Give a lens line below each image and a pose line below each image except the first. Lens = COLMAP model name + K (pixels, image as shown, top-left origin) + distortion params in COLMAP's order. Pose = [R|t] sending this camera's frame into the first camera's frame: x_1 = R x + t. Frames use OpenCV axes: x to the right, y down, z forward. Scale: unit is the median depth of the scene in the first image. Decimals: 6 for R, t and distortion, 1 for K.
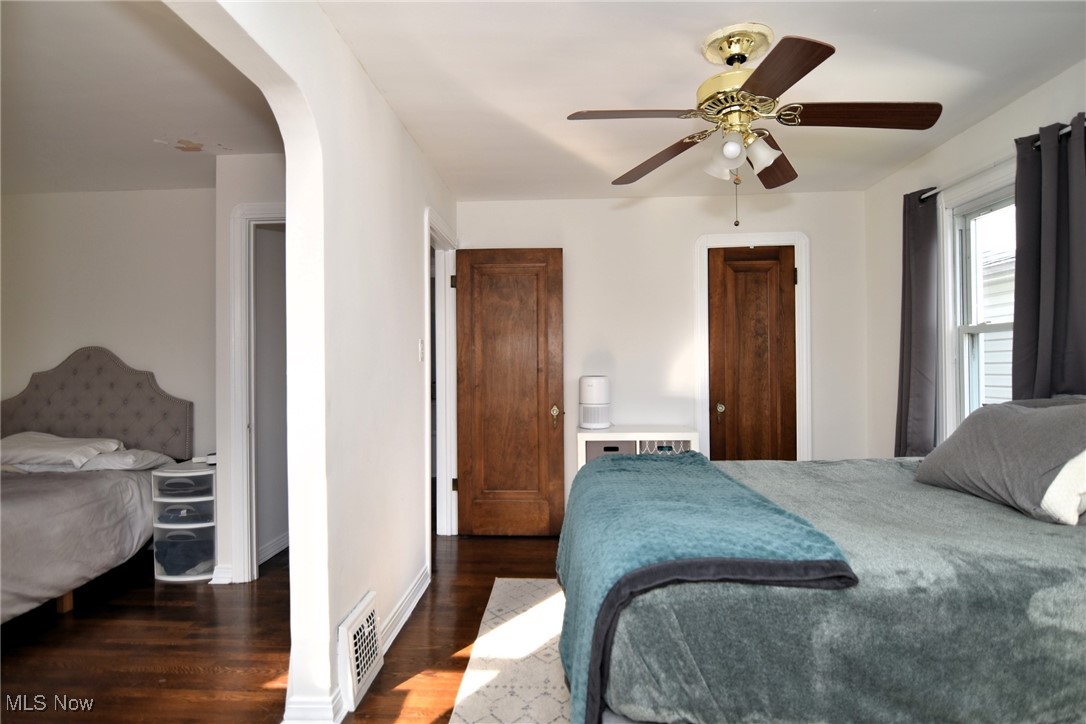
lens RADIAL K [[587.1, 0, 541.8], [0, 587.1, 367.7], [0, 0, 1]] dist [0.001670, -0.008067]
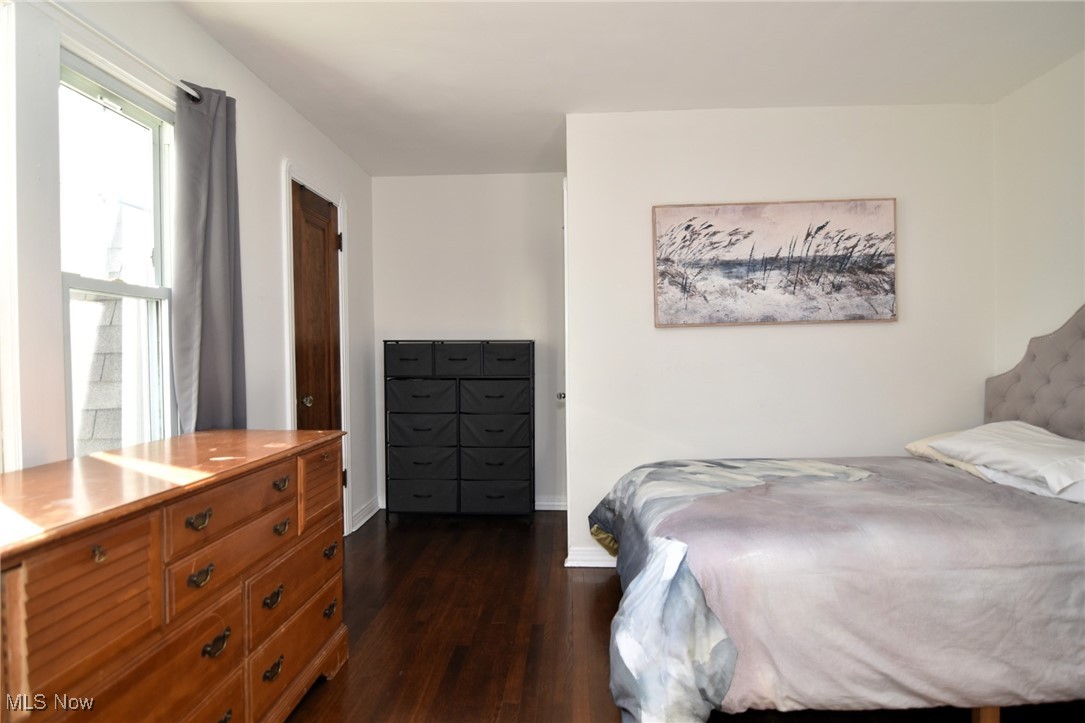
lens RADIAL K [[586.5, 0, 546.5], [0, 586.5, 363.5], [0, 0, 1]] dist [0.001670, -0.008067]
pose [[0.008607, 0.021816, -0.999725, -0.220705], [0.016933, 0.999615, 0.021960, 0.018641], [0.999820, -0.017117, 0.008234, 0.524510]]
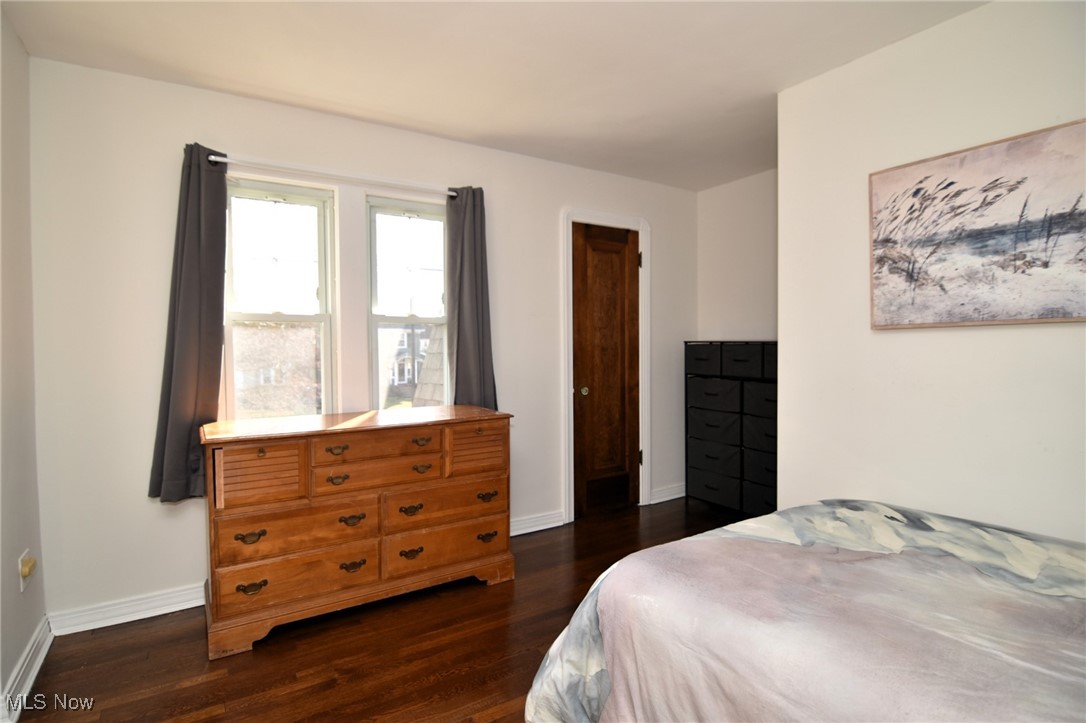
lens RADIAL K [[554.1, 0, 544.4], [0, 554.1, 363.6], [0, 0, 1]] dist [-0.011057, -0.005796]
pose [[-0.810249, 0.028215, -0.585407, -0.443251], [0.013478, 0.999473, 0.029517, -0.000397], [0.585931, 0.016026, -0.810202, 1.078823]]
